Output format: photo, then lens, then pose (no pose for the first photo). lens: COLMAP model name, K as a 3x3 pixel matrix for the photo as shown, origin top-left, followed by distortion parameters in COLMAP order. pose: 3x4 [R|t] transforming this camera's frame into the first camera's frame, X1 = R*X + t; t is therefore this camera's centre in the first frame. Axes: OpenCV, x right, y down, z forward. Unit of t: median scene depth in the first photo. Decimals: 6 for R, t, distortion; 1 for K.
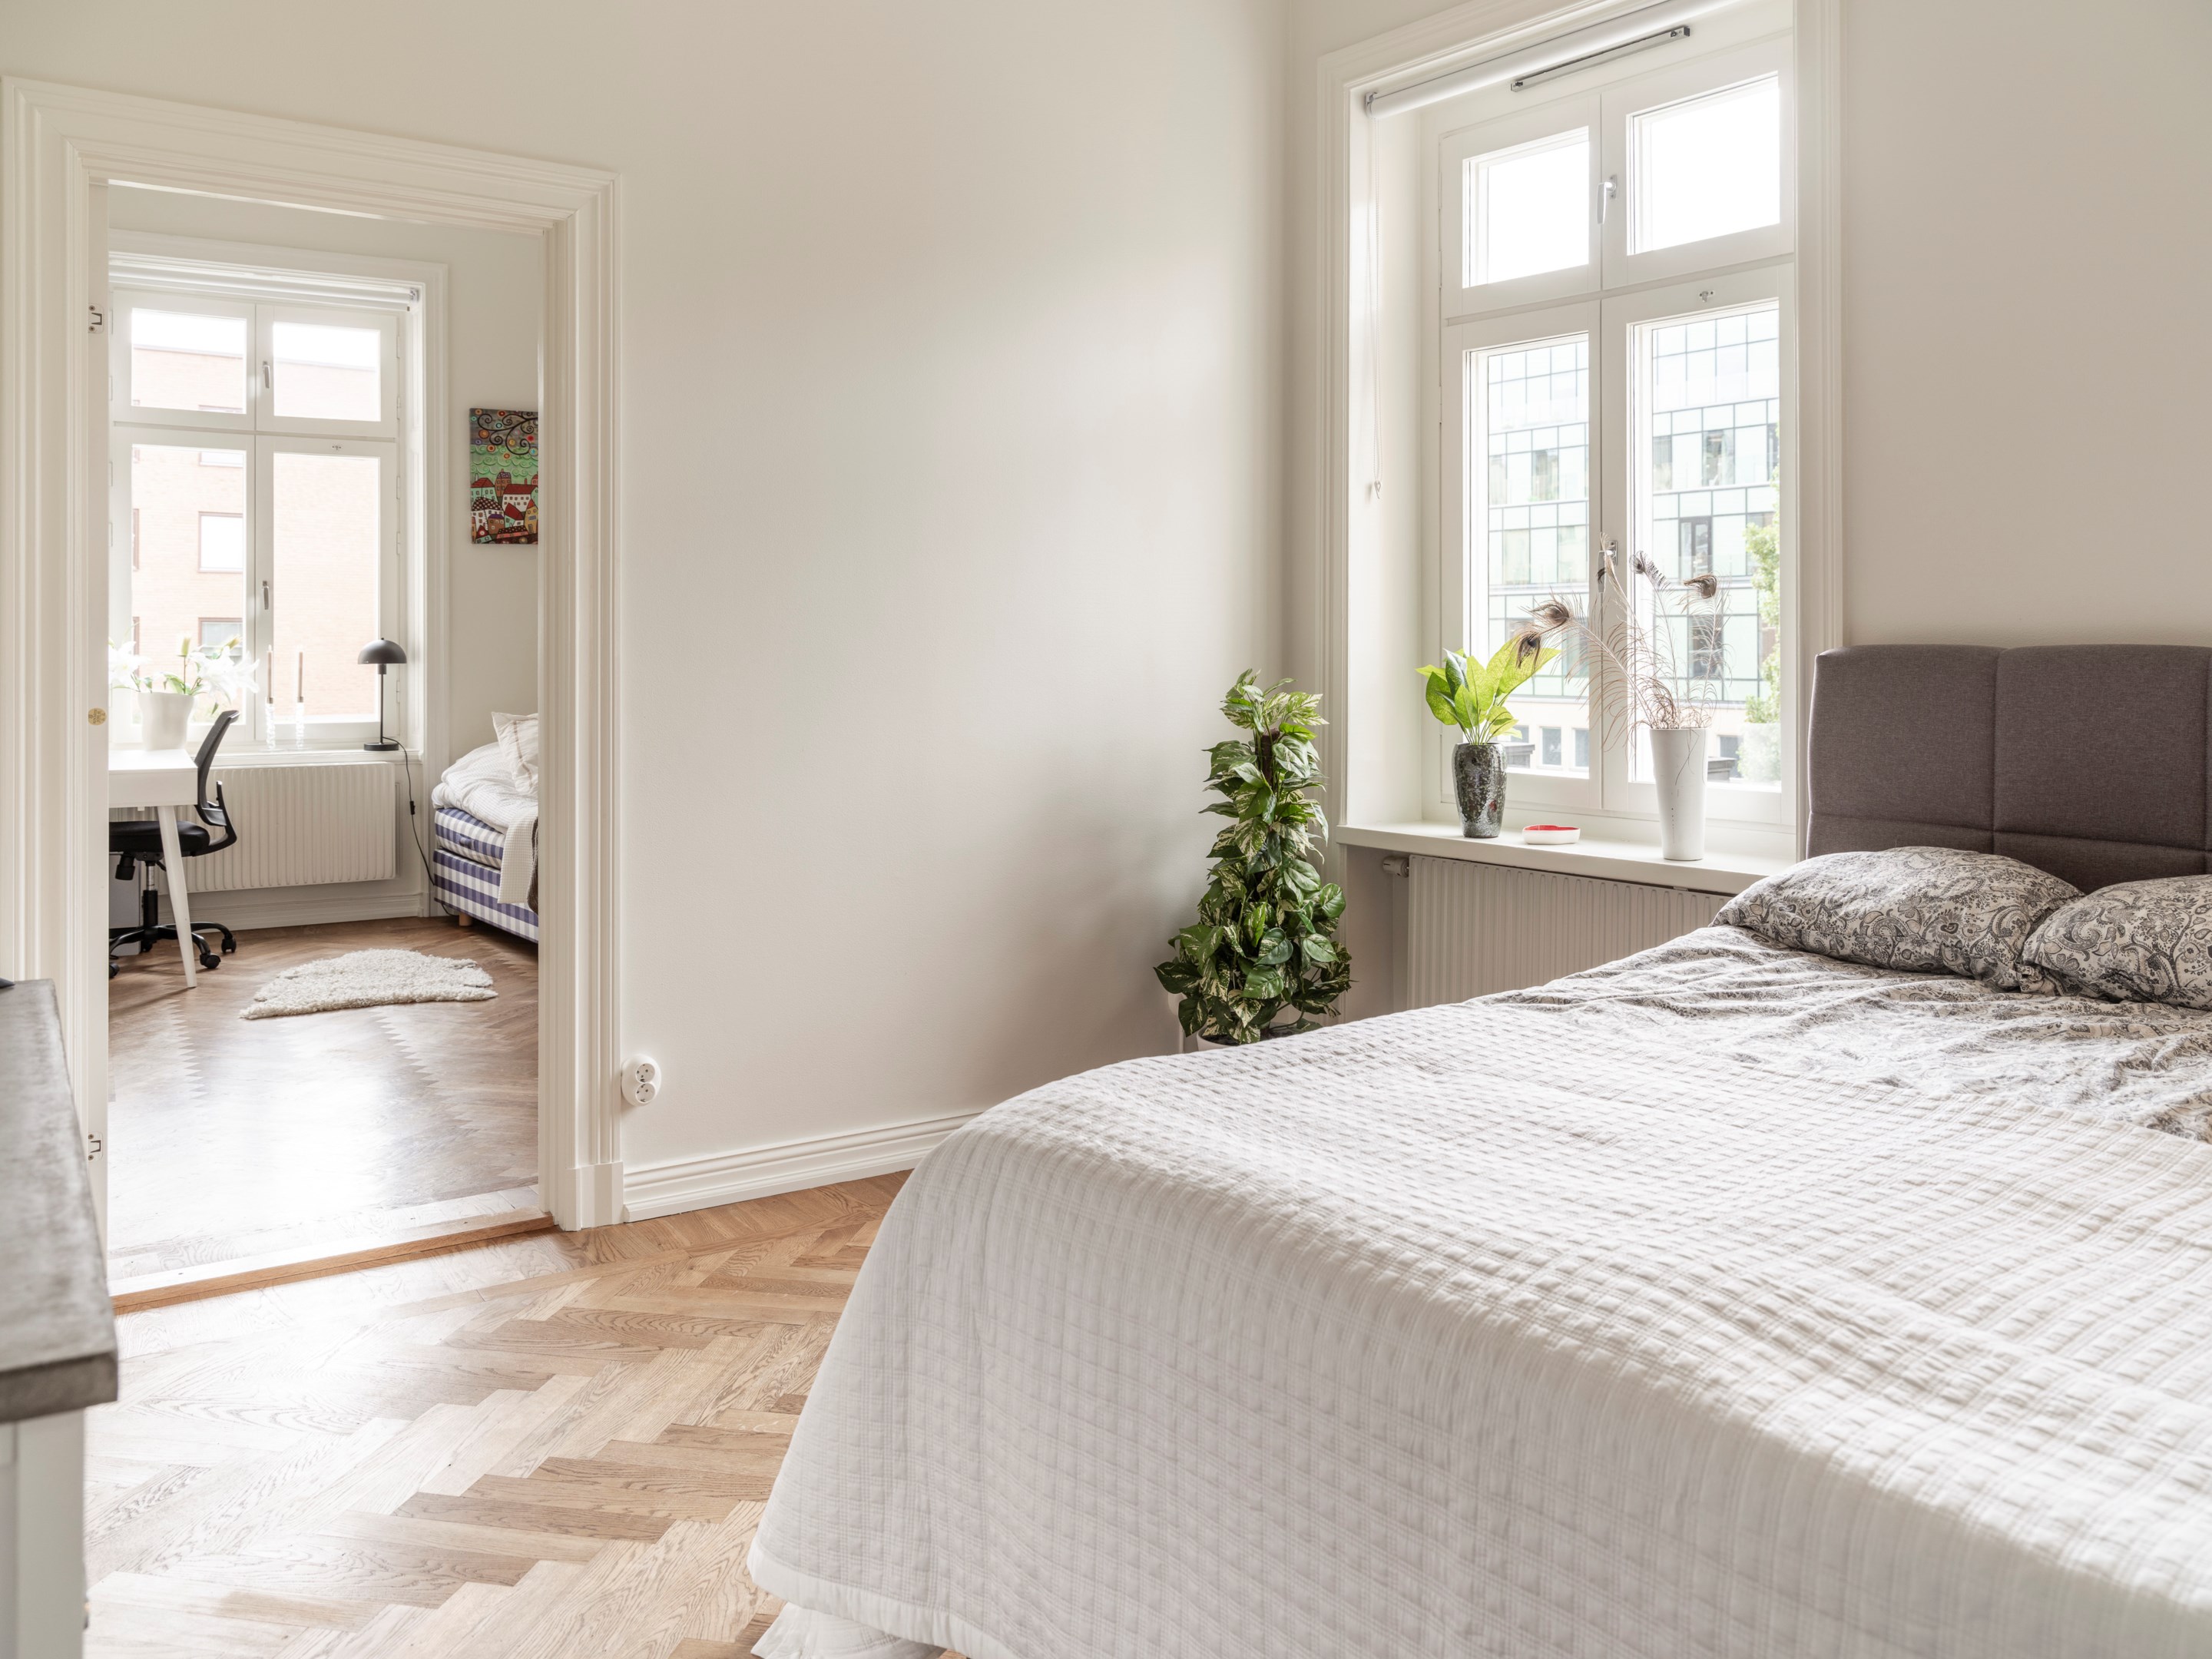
lens RADIAL K [[1622.4, 0, 1103.4], [0, 1622.4, 706.9], [0, 0, 1]] dist [-0.006520, -0.001654]
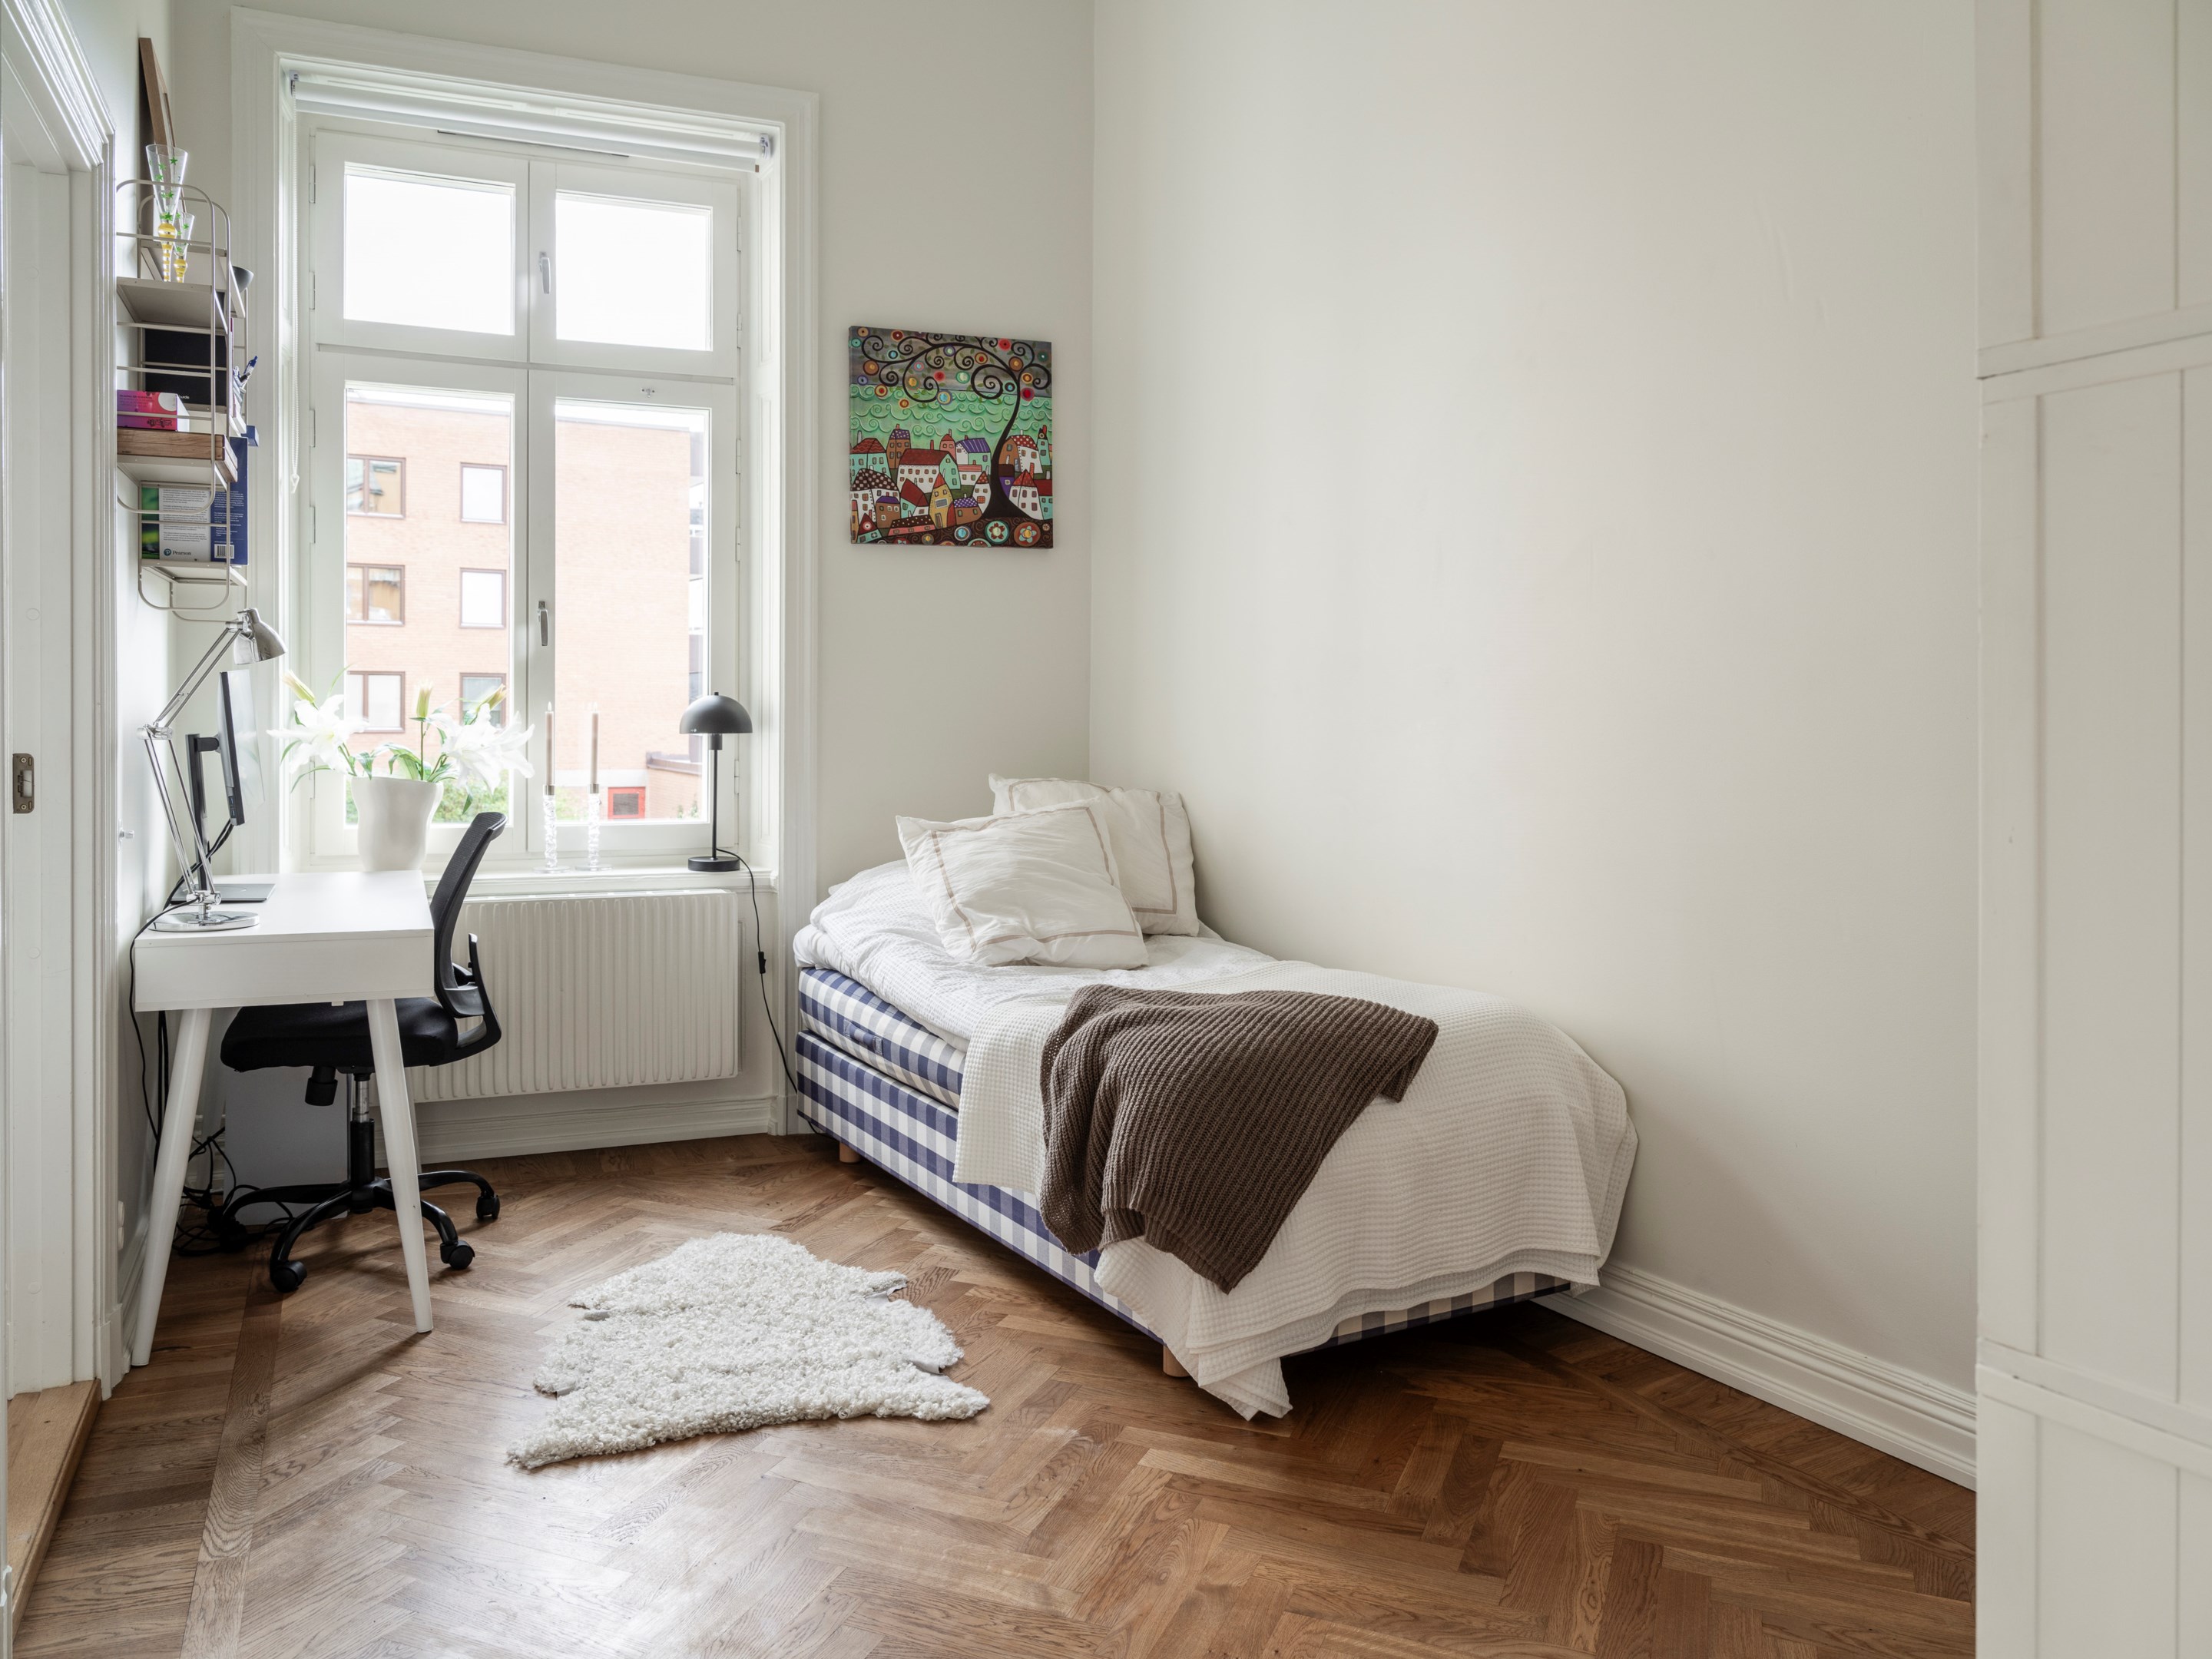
lens RADIAL K [[1698.8, 0, 1106.0], [0, 1698.8, 829.5], [0, 0, 1]] dist [-0.002207, -0.002739]
pose [[0.989174, 0.018783, -0.145541, -0.200183], [-0.013823, 0.999291, 0.035011, -0.014589], [0.146095, -0.032620, 0.988733, 0.370570]]
